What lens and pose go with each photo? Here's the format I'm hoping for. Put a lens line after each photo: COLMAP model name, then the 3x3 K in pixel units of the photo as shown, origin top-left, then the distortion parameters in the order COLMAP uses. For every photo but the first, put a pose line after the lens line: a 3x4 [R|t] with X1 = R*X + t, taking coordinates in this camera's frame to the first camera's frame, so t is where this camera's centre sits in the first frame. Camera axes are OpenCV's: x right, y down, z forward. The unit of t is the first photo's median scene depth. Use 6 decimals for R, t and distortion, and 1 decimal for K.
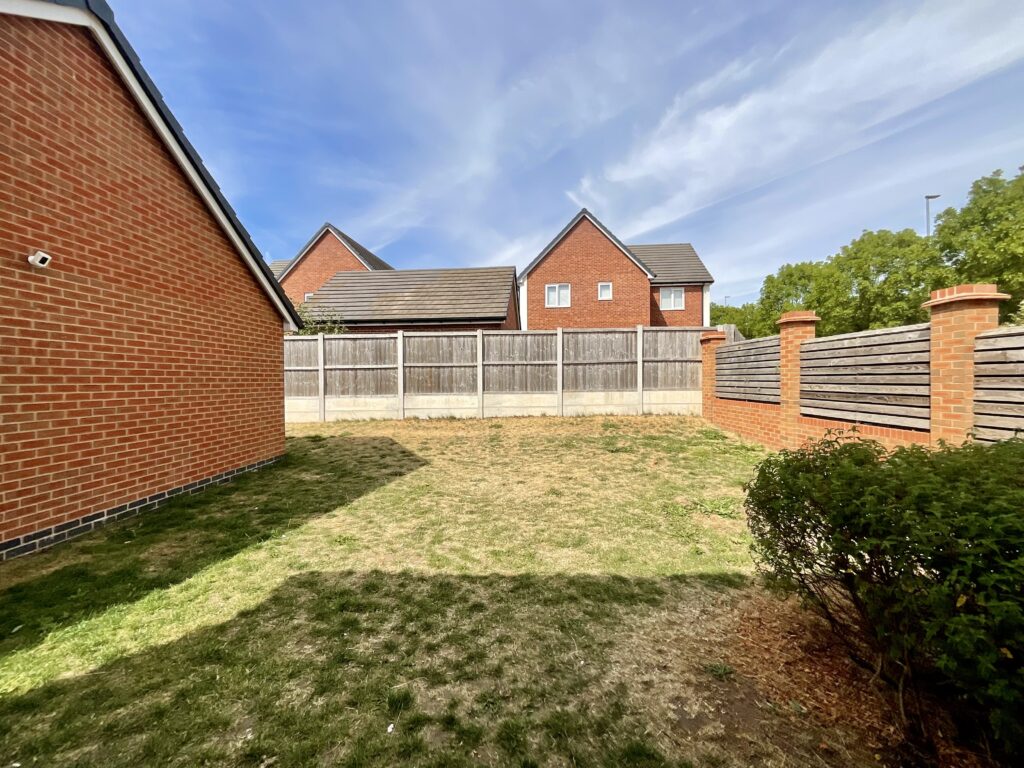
lens RADIAL K [[413.0, 0, 511.4], [0, 413.0, 386.3], [0, 0, 1]] dist [0.003409, 0.000222]
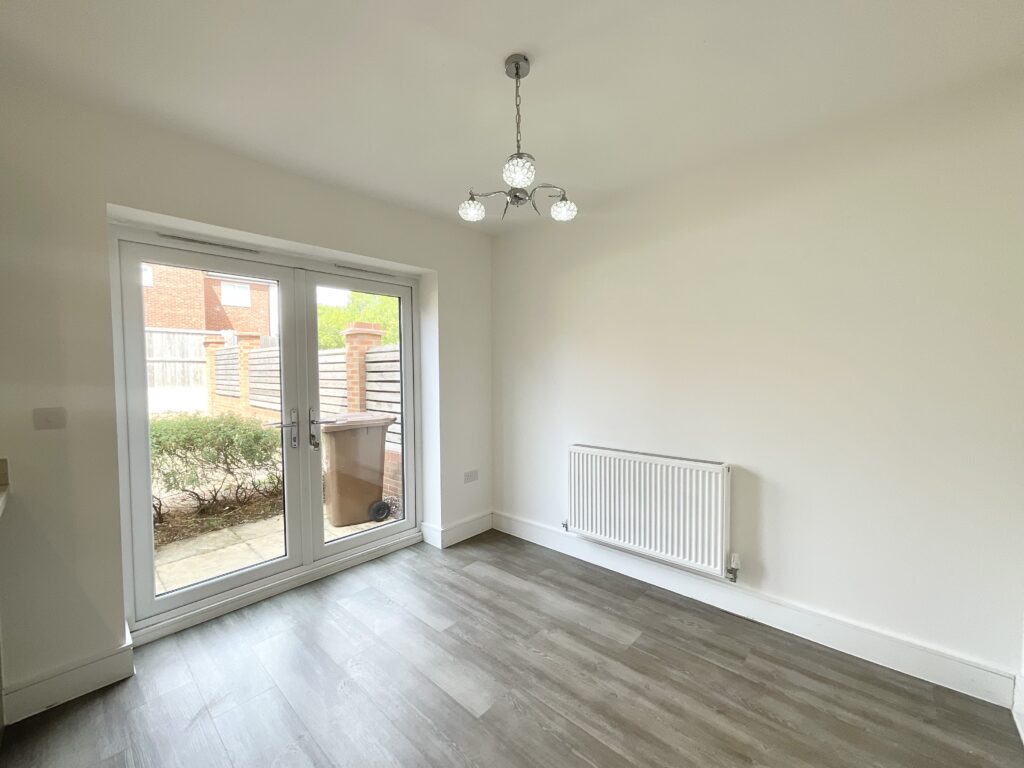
lens RADIAL K [[413.0, 0, 511.6], [0, 413.0, 384.6], [0, 0, 1]] dist [0.003409, 0.000222]
pose [[0.662050, -0.029158, 0.748892, 0.174373], [0.019122, 0.999575, 0.022013, -0.008445], [-0.749216, -0.000253, 0.662326, -0.359613]]
